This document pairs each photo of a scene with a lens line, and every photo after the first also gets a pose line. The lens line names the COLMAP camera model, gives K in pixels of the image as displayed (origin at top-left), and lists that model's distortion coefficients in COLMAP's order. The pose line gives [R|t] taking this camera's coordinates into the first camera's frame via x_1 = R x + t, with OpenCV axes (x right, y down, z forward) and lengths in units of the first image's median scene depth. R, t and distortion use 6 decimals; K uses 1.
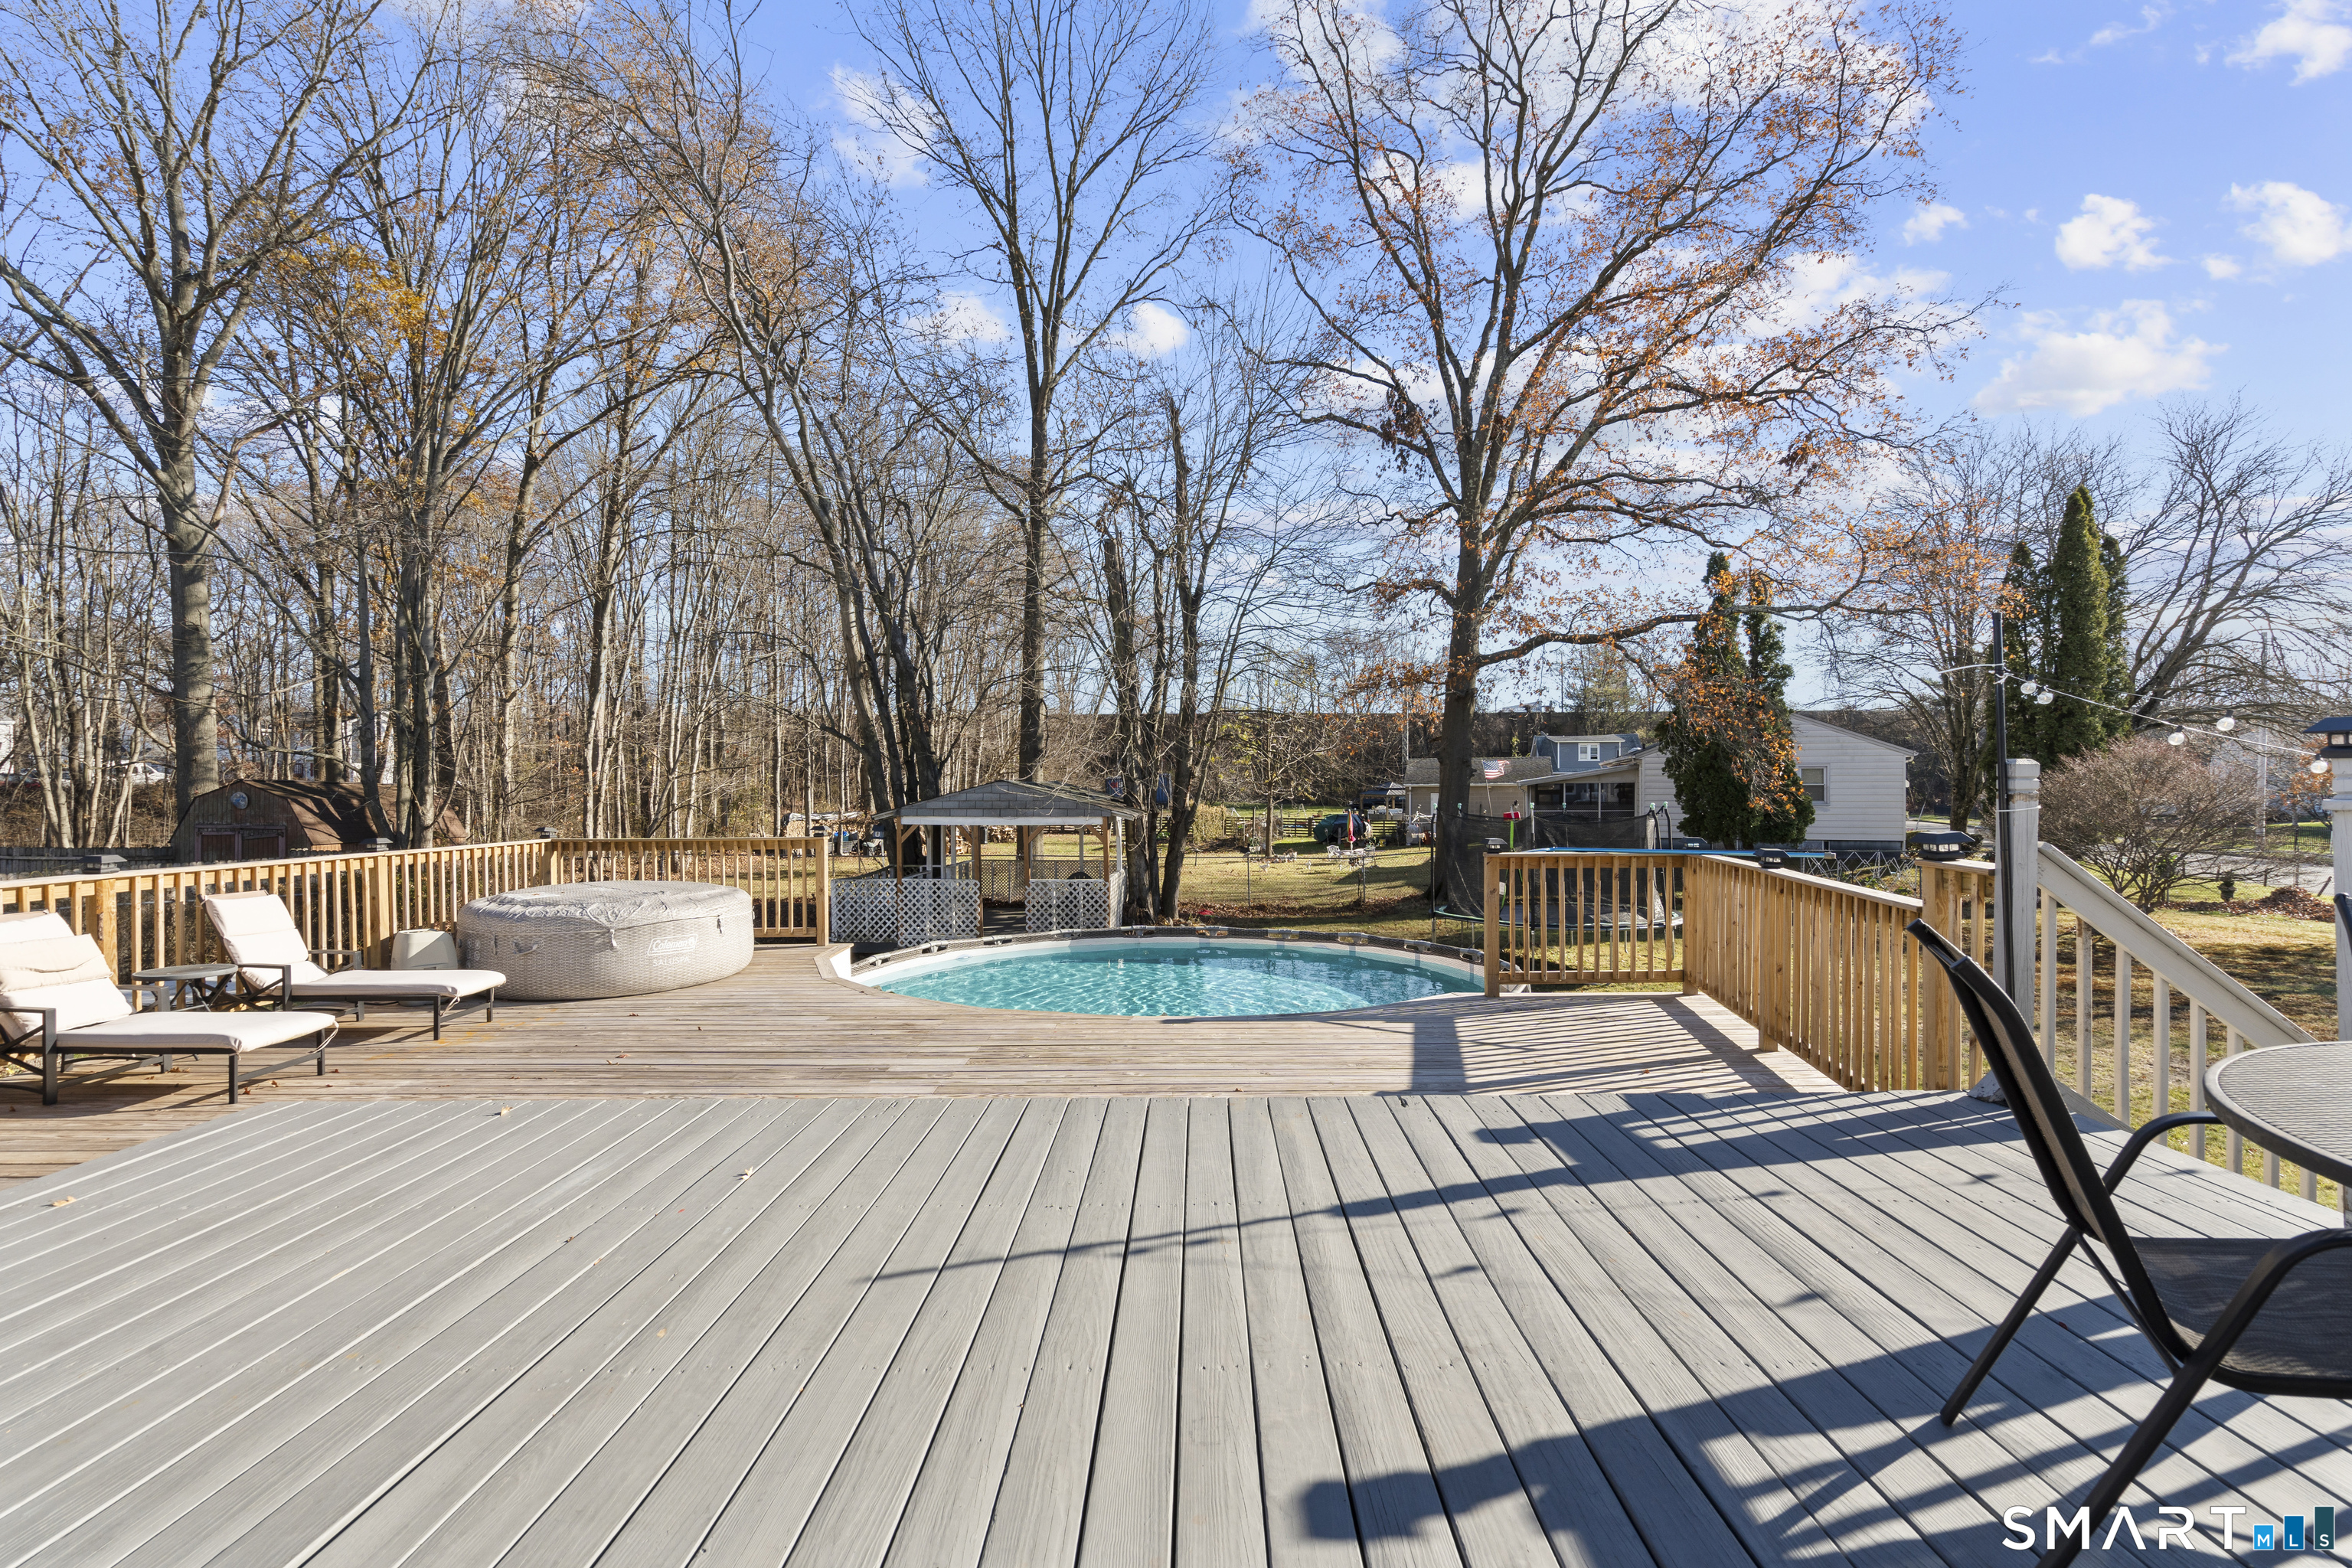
lens RADIAL K [[1057.7, 0, 1181.1], [0, 1057.7, 784.2], [0, 0, 1]] dist [0.000214, 0.001834]
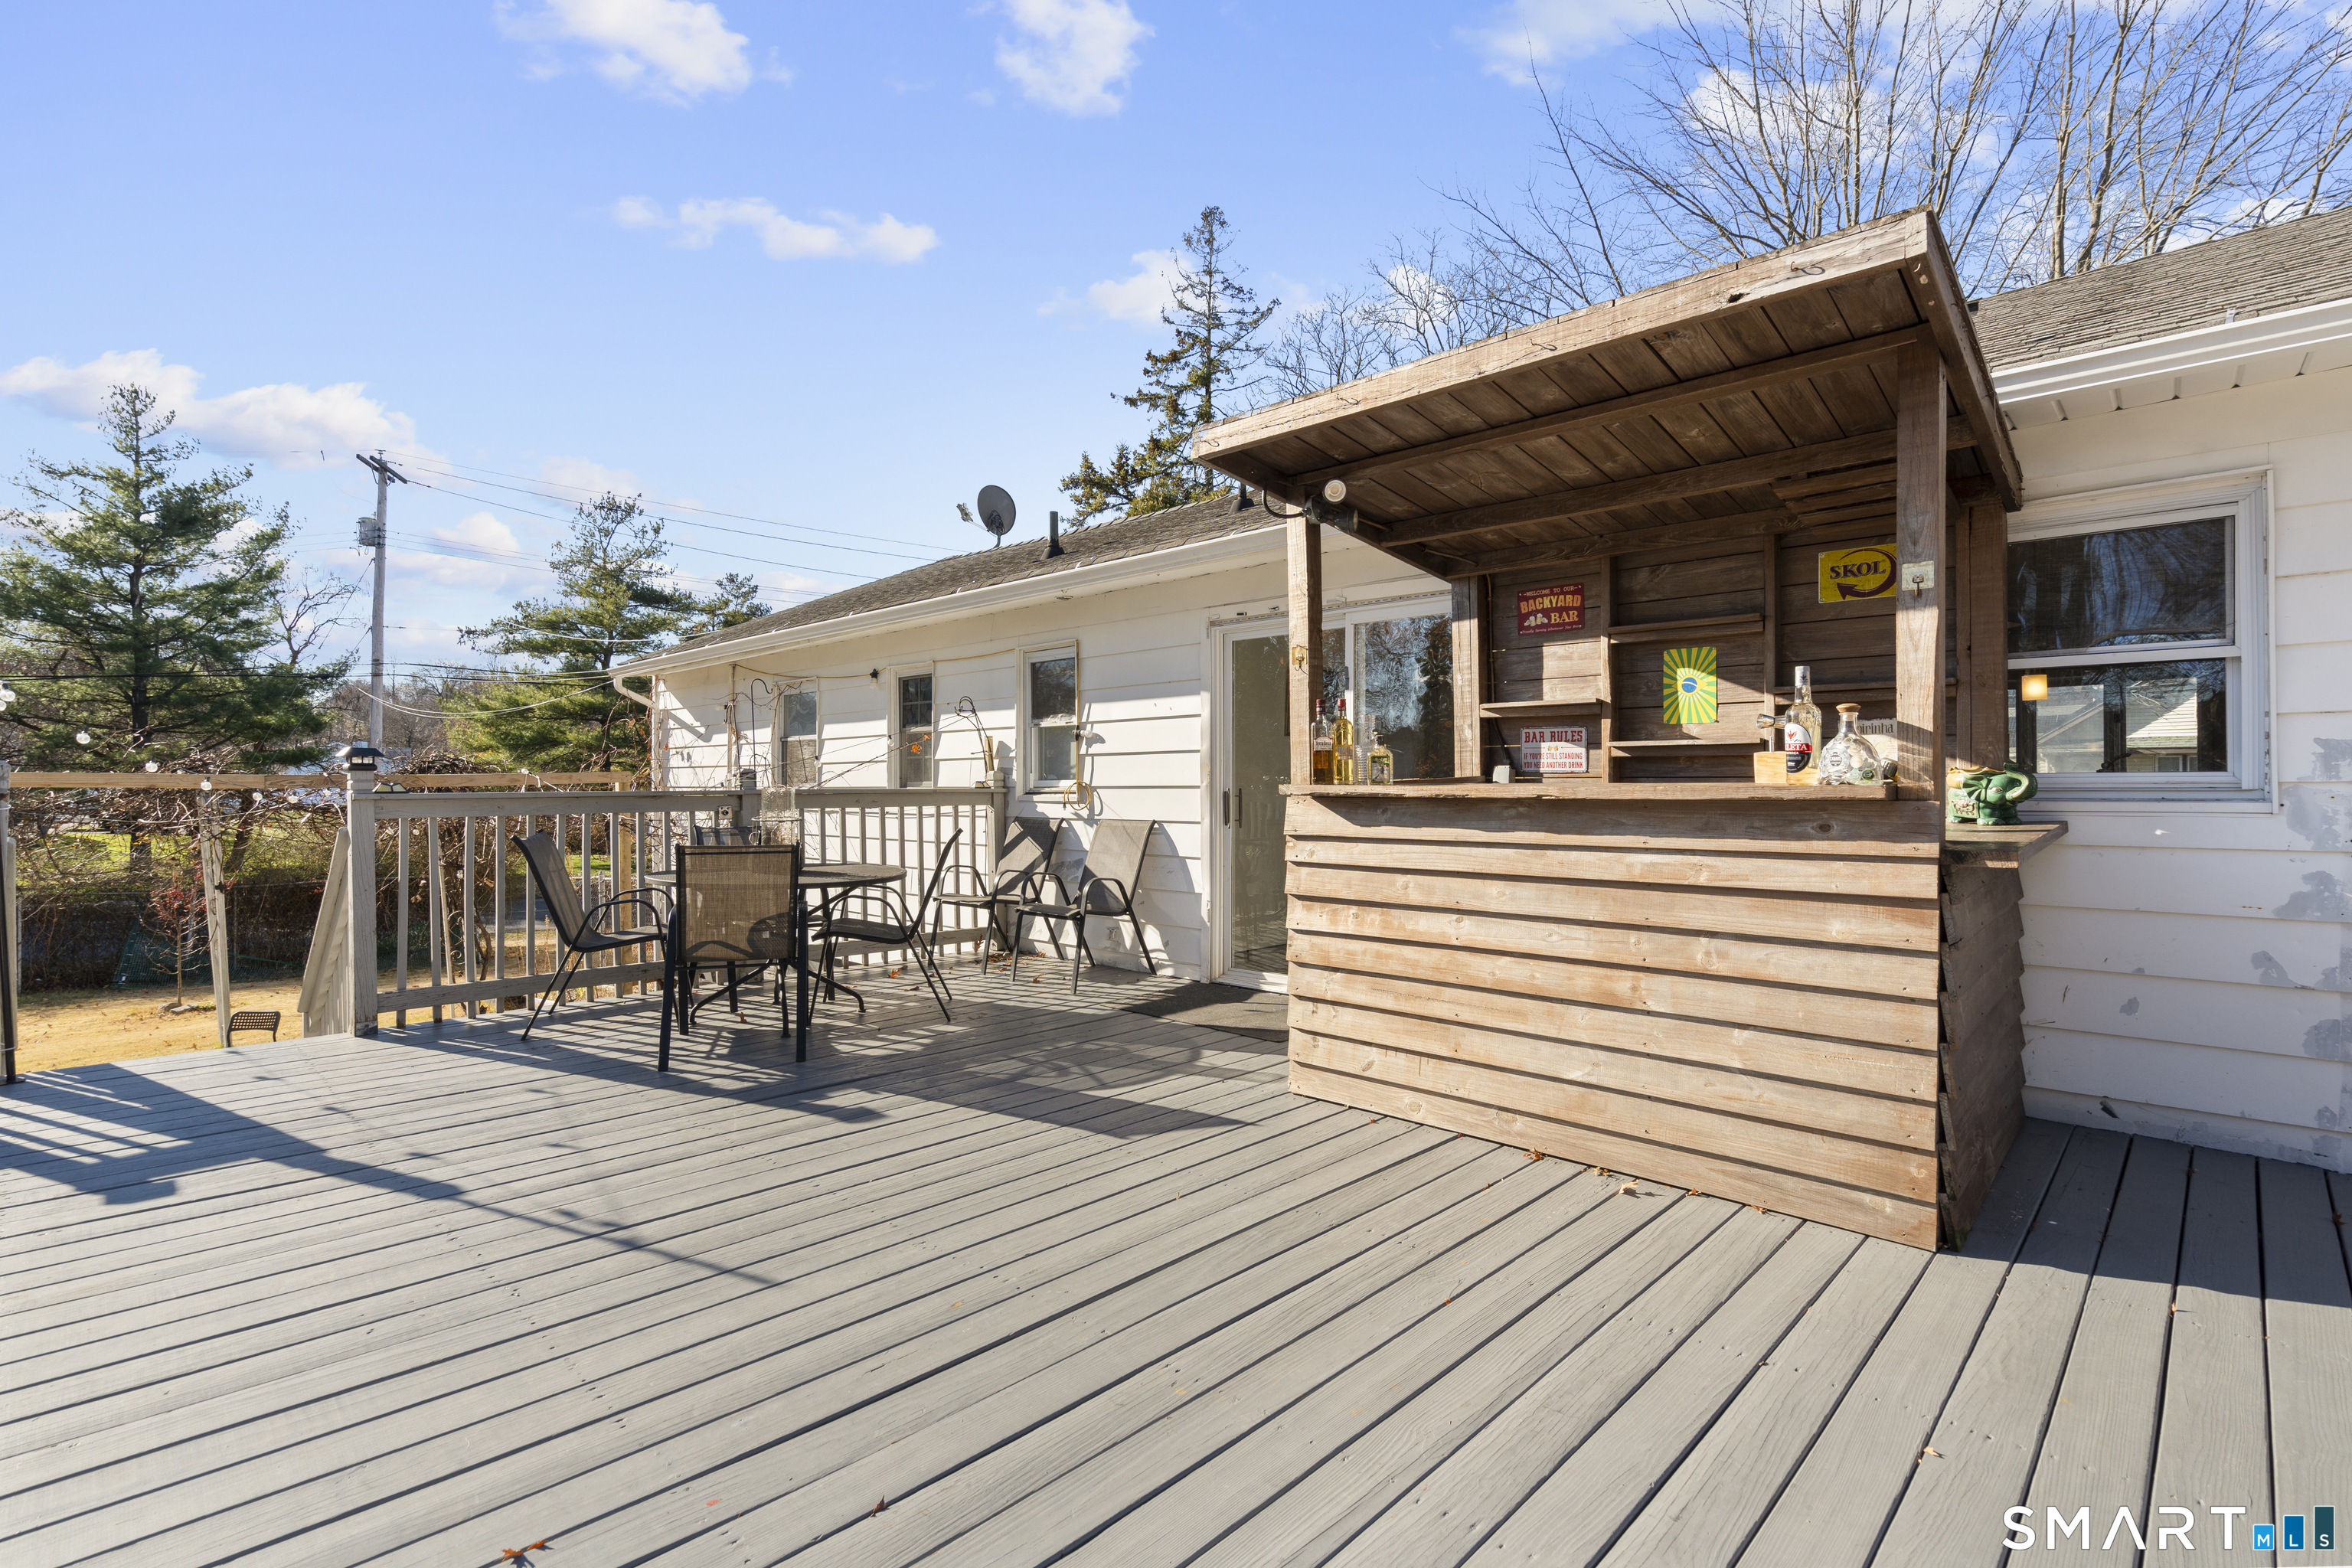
lens RADIAL K [[1057.7, 0, 1175.6], [0, 1057.7, 783.3], [0, 0, 1]] dist [0.000214, 0.001834]
pose [[-0.717063, 0.005706, 0.696985, -1.133403], [0.002418, 0.999981, -0.005699, 0.012080], [-0.697004, -0.002401, -0.717063, 1.319669]]
